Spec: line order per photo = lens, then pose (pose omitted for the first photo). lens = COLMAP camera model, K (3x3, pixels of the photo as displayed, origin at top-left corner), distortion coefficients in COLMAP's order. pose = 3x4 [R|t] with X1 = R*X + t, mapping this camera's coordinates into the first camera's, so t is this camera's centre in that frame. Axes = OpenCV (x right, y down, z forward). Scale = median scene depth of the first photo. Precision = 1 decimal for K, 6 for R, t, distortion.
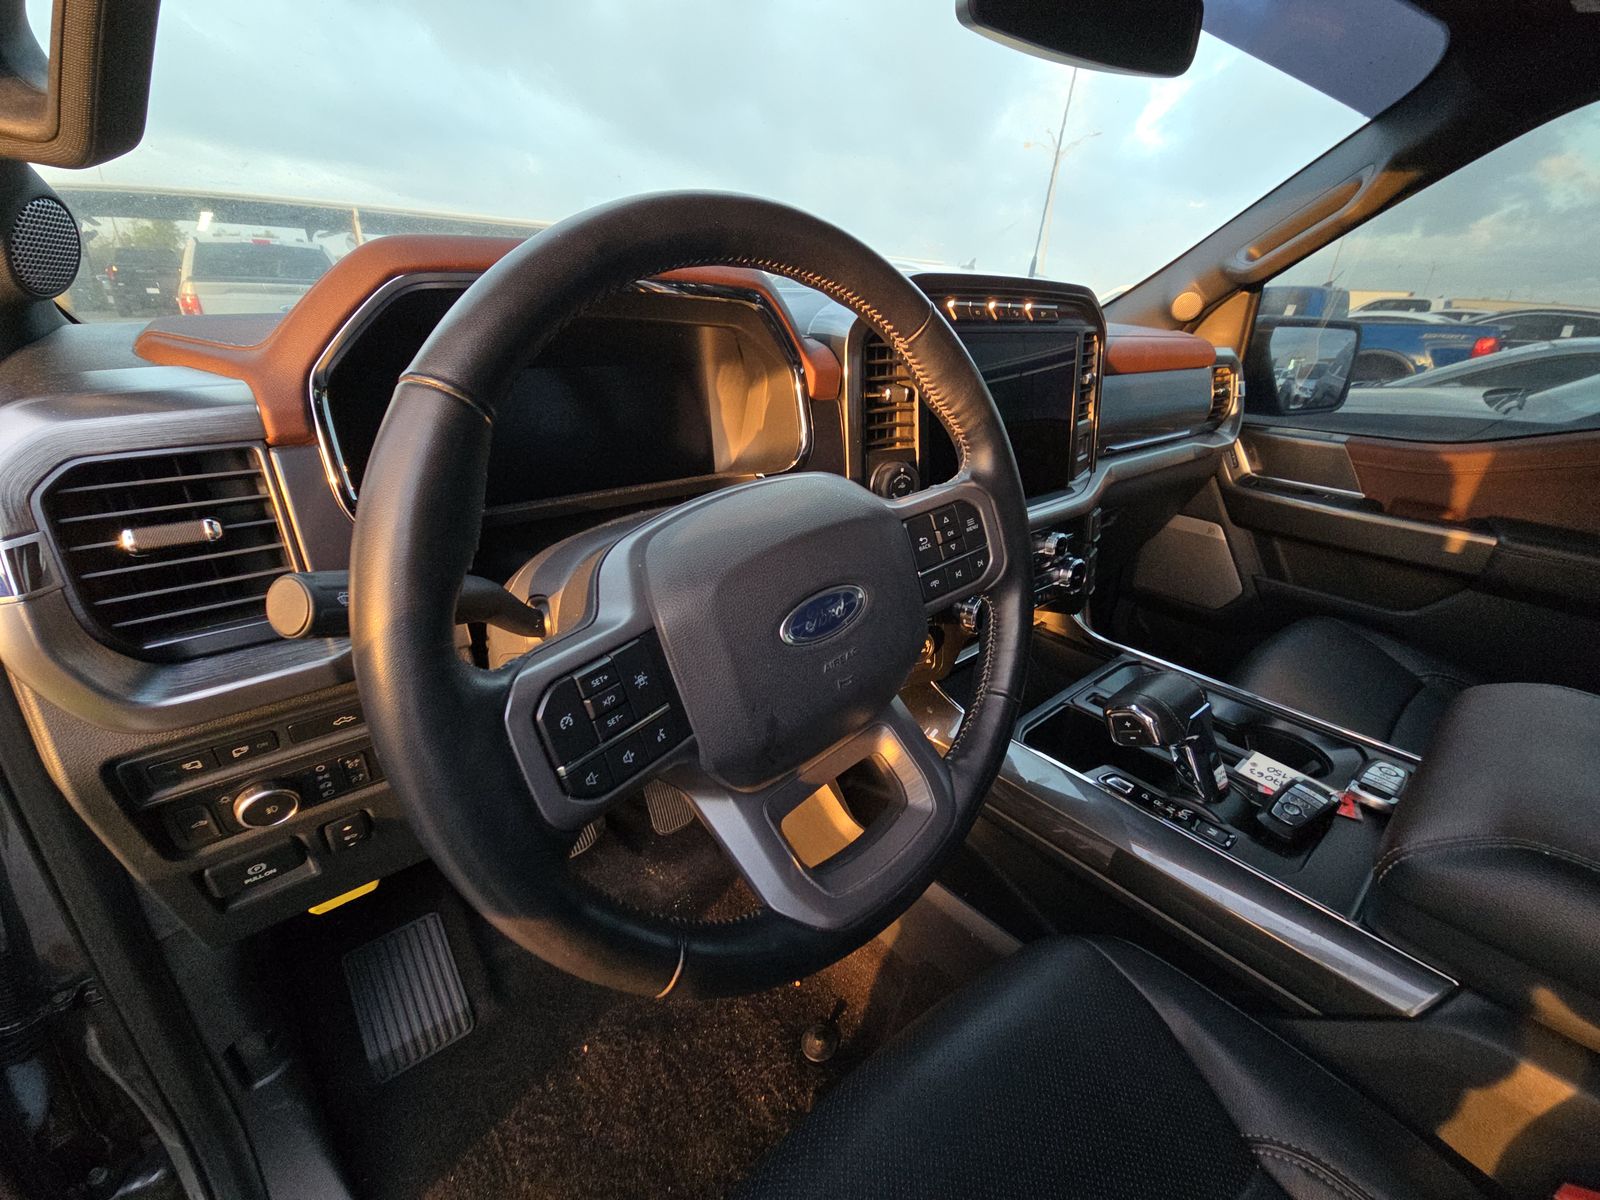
lens RADIAL K [[656.7, 0, 793.5], [0, 656.7, 594.6], [0, 0, 1]] dist [0.000570, -0.002198]
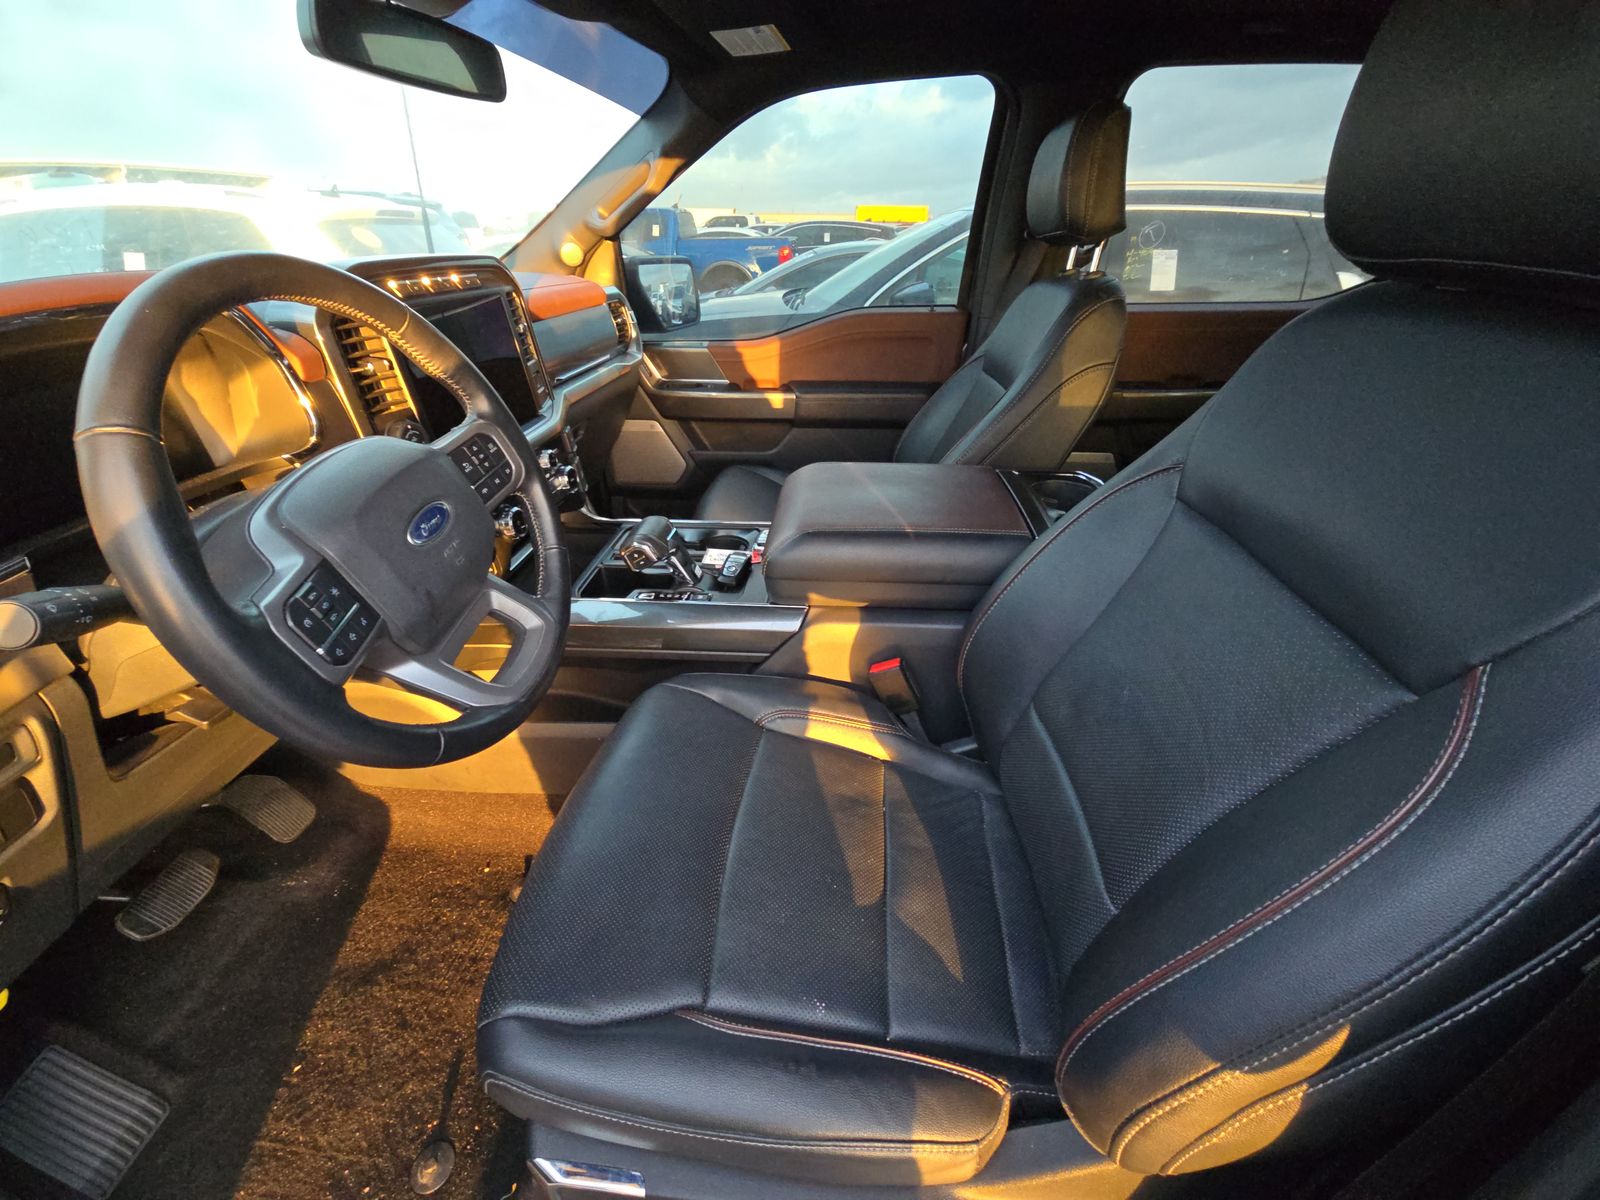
lens RADIAL K [[656.7, 0, 793.2], [0, 656.7, 600.2], [0, 0, 1]] dist [0.000570, -0.002198]
pose [[0.709041, -0.370175, 0.600193, -0.161986], [0.306864, 0.928292, 0.210019, 0.066524], [-0.634899, 0.035266, 0.771790, -0.351385]]
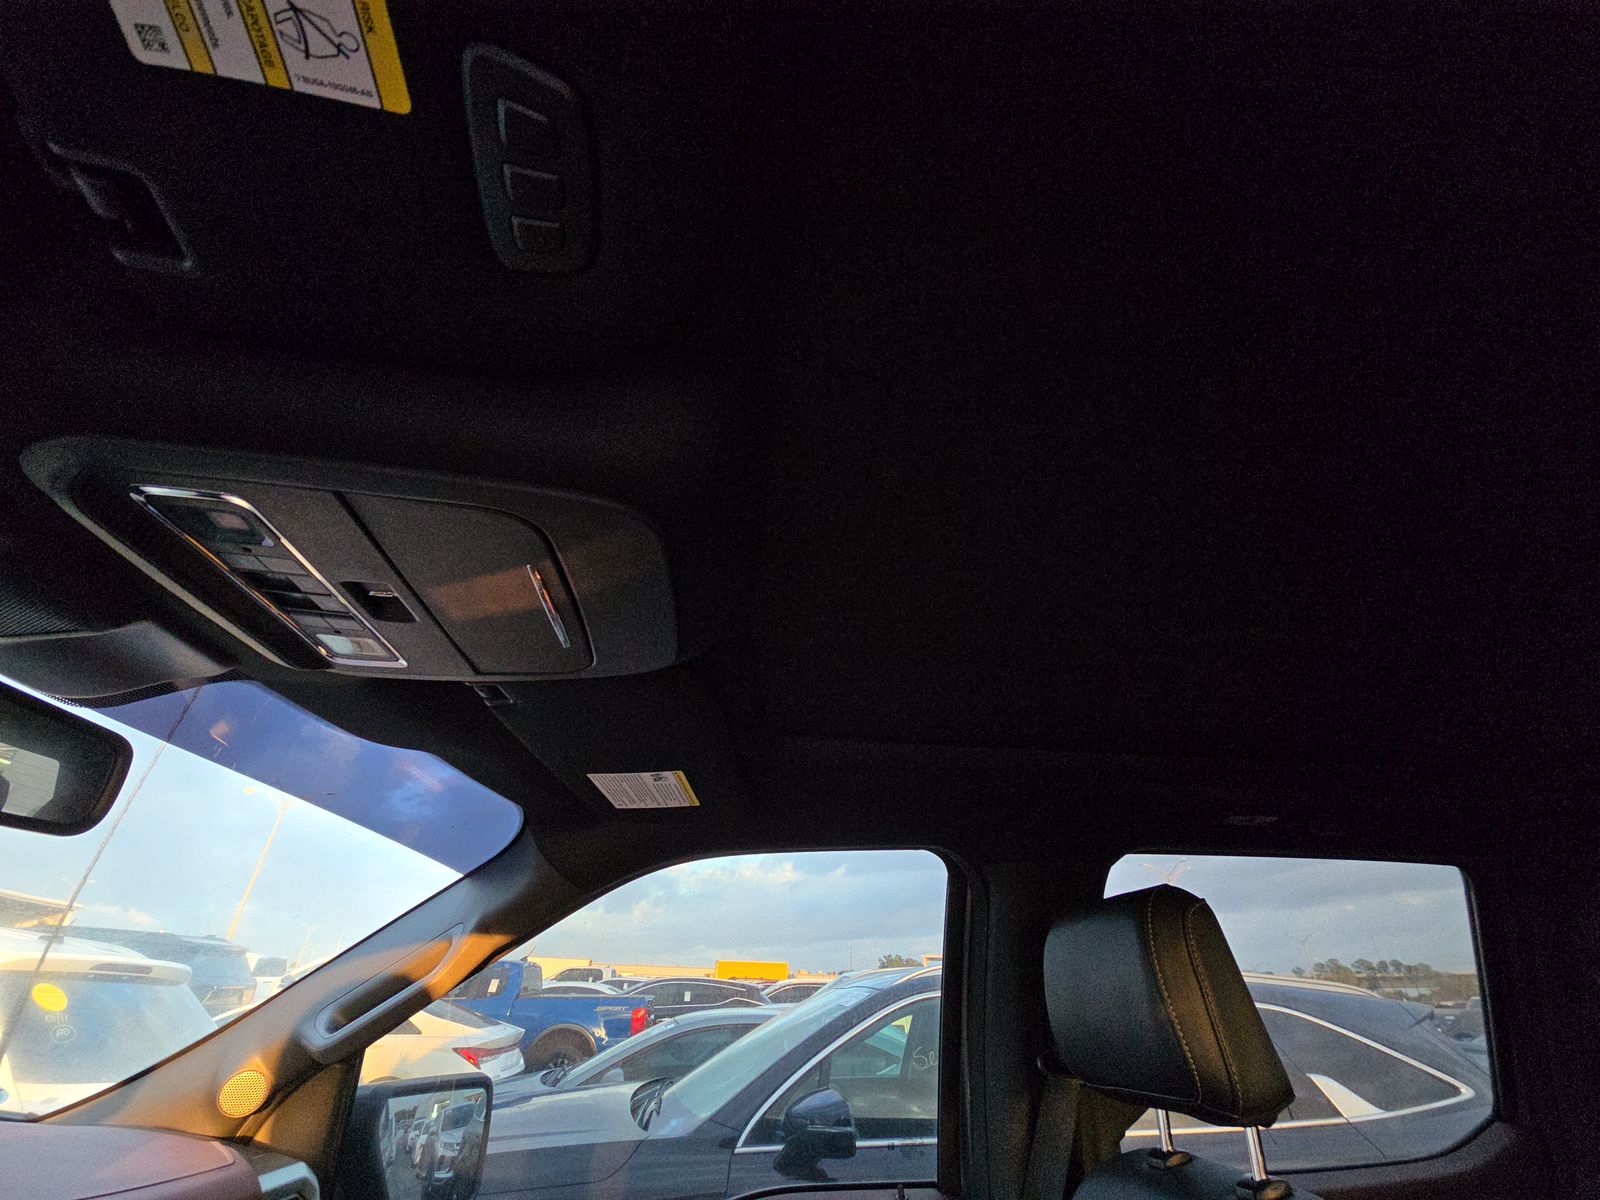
lens RADIAL K [[656.7, 0, 801.9], [0, 656.7, 589.4], [0, 0, 1]] dist [0.000570, -0.002198]
pose [[0.558661, 0.413406, 0.719022, 0.356565], [0.336517, 0.679376, -0.652077, -0.259415], [-0.758059, 0.606253, 0.240423, 0.149249]]
